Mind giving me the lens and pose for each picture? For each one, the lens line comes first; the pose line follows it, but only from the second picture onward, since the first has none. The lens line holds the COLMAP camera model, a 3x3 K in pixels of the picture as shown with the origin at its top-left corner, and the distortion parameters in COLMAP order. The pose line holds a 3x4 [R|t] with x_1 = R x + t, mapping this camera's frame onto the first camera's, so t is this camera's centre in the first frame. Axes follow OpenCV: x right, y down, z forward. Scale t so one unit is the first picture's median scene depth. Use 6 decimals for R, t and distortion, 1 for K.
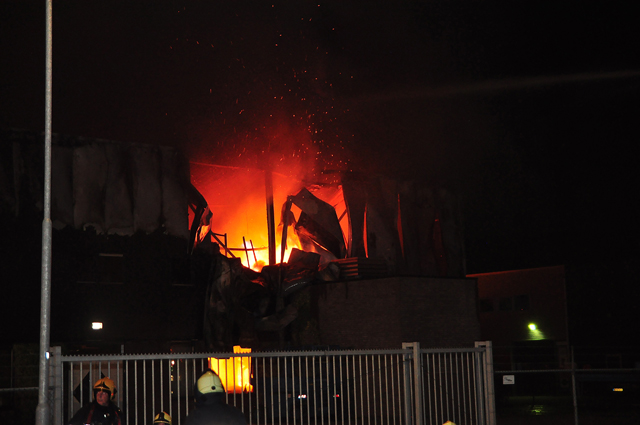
lens RADIAL K [[1318.2, 0, 320.9], [0, 1318.2, 212.6], [0, 0, 1]] dist [0.193966, -0.026364]
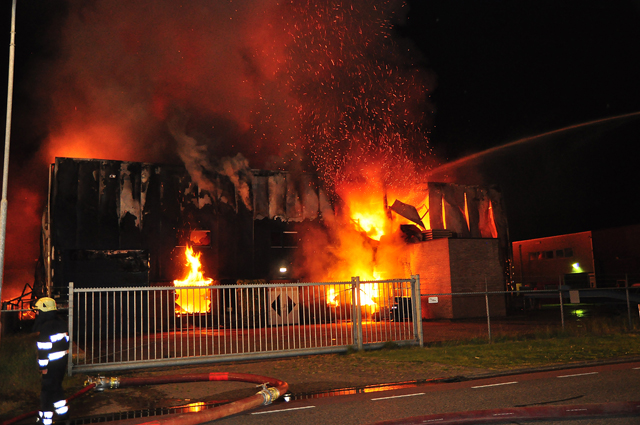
lens RADIAL K [[614.0, 0, 321.9], [0, 614.0, 213.5], [0, 0, 1]] dist [-0.005031, 0.006892]
pose [[0.955449, -0.045453, -0.291635, 0.142390], [0.043777, 0.998966, -0.012273, 0.018346], [0.291891, -0.001041, 0.956451, 0.177173]]
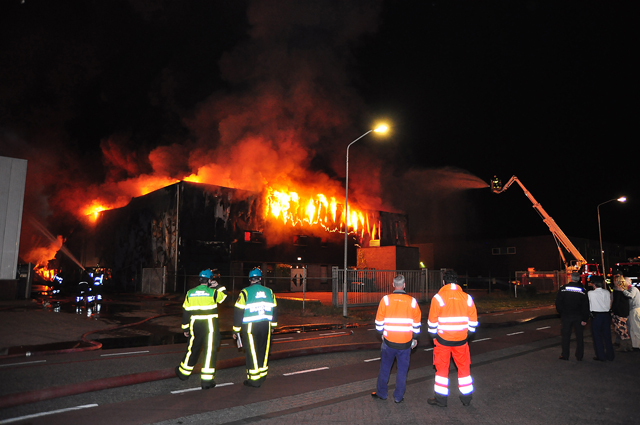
lens RADIAL K [[462.7, 0, 322.8], [0, 462.7, 211.9], [0, 0, 1]] dist [-0.132752, 0.123514]
pose [[0.999332, 0.035073, -0.010261, -0.105412], [-0.035253, 0.999219, -0.017849, -0.007774], [0.009627, 0.018199, 0.999788, -0.089313]]
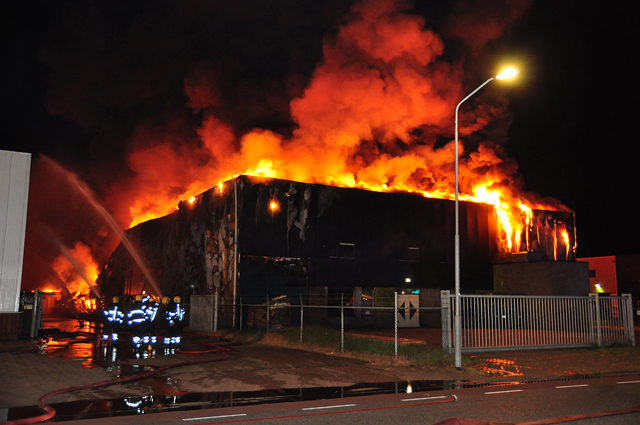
lens RADIAL K [[619.0, 0, 322.7], [0, 619.0, 204.7], [0, 0, 1]] dist [-0.003051, 0.015766]
pose [[0.975709, 0.001413, -0.219067, -0.081154], [-0.009277, 0.999349, -0.034873, -0.003010], [0.218875, 0.036058, 0.975086, -0.039364]]
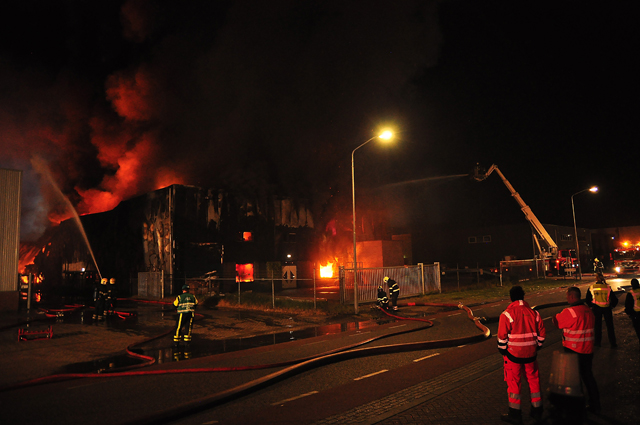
lens RADIAL K [[462.7, 0, 322.8], [0, 462.7, 211.9], [0, 0, 1]] dist [-0.132752, 0.123514]
pose [[0.998394, 0.003536, 0.056540, -0.149935], [-0.003532, 0.999994, -0.000170, -0.020899], [-0.056540, -0.000030, 0.998400, -0.111076]]
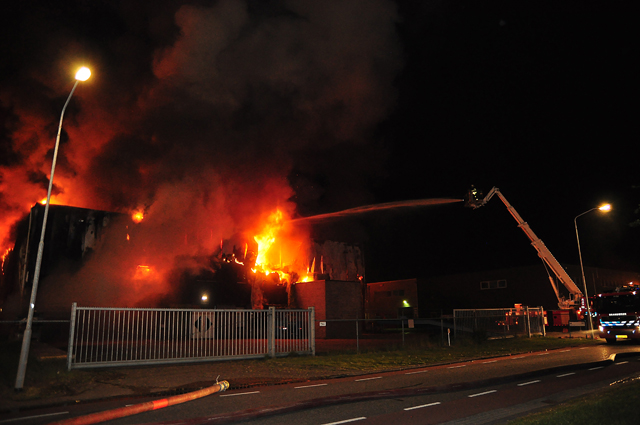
lens RADIAL K [[462.7, 0, 322.8], [0, 462.7, 211.9], [0, 0, 1]] dist [-0.132752, 0.123514]
pose [[0.997023, 0.000780, -0.077097, 0.124798], [-0.008936, 0.994380, -0.105493, 0.011855], [0.076581, 0.105868, 0.991427, 0.128021]]
